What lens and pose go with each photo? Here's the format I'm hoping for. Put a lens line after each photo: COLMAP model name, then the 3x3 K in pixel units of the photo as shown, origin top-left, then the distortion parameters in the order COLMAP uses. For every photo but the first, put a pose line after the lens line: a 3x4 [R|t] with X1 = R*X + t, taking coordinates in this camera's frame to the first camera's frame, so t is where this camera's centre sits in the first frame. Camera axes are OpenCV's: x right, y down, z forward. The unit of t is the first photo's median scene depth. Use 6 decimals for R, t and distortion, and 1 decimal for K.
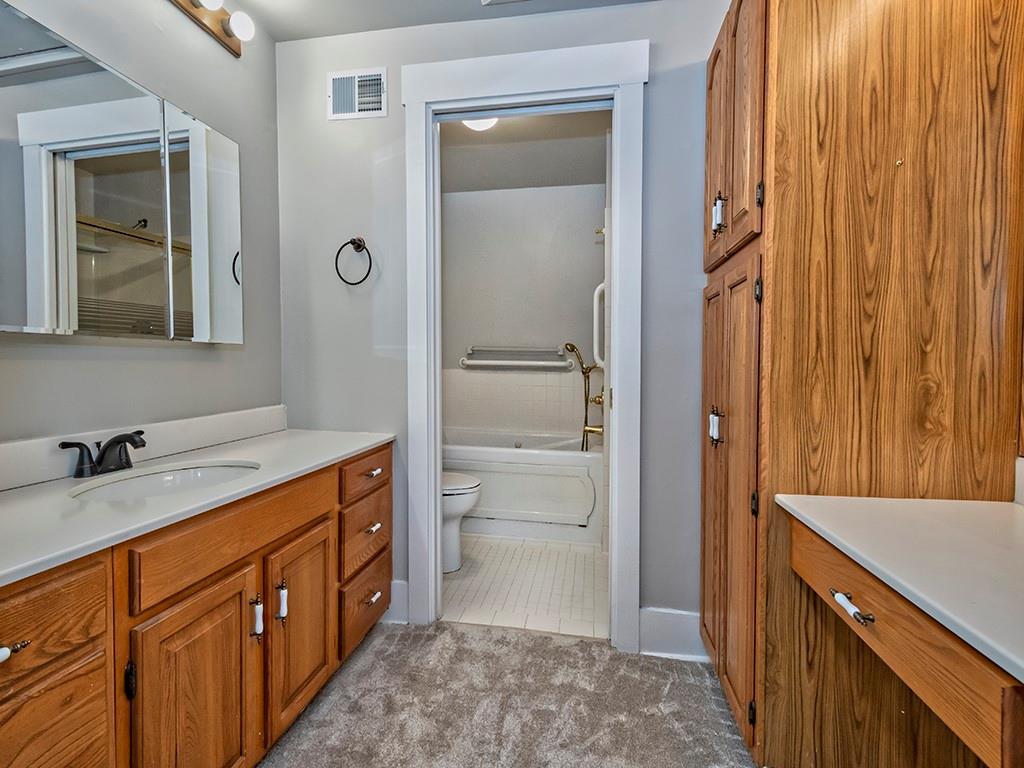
lens RADIAL K [[448.6, 0, 507.2], [0, 448.6, 380.3], [0, 0, 1]] dist [0.008300, -0.002278]
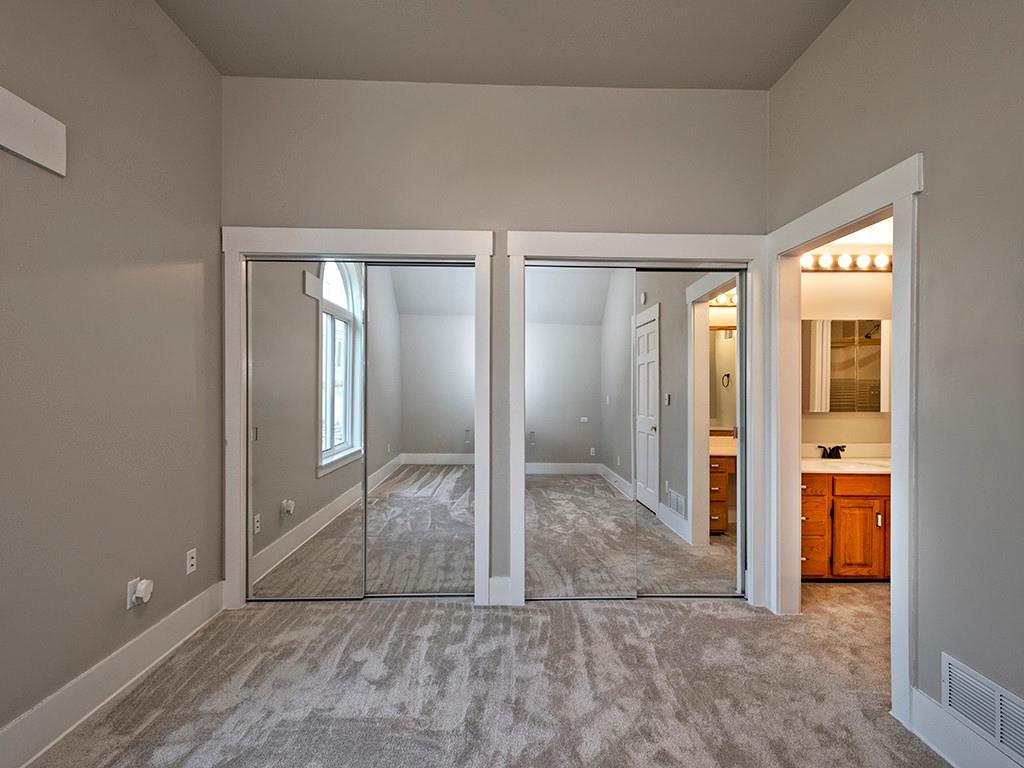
lens RADIAL K [[448.6, 0, 506.8], [0, 448.6, 388.9], [0, 0, 1]] dist [0.008300, -0.002278]
pose [[0.167049, 0.003329, -0.985943, 1.758509], [-0.023090, 0.999733, -0.000536, -0.208838], [0.985678, 0.022855, 0.167082, -1.692701]]
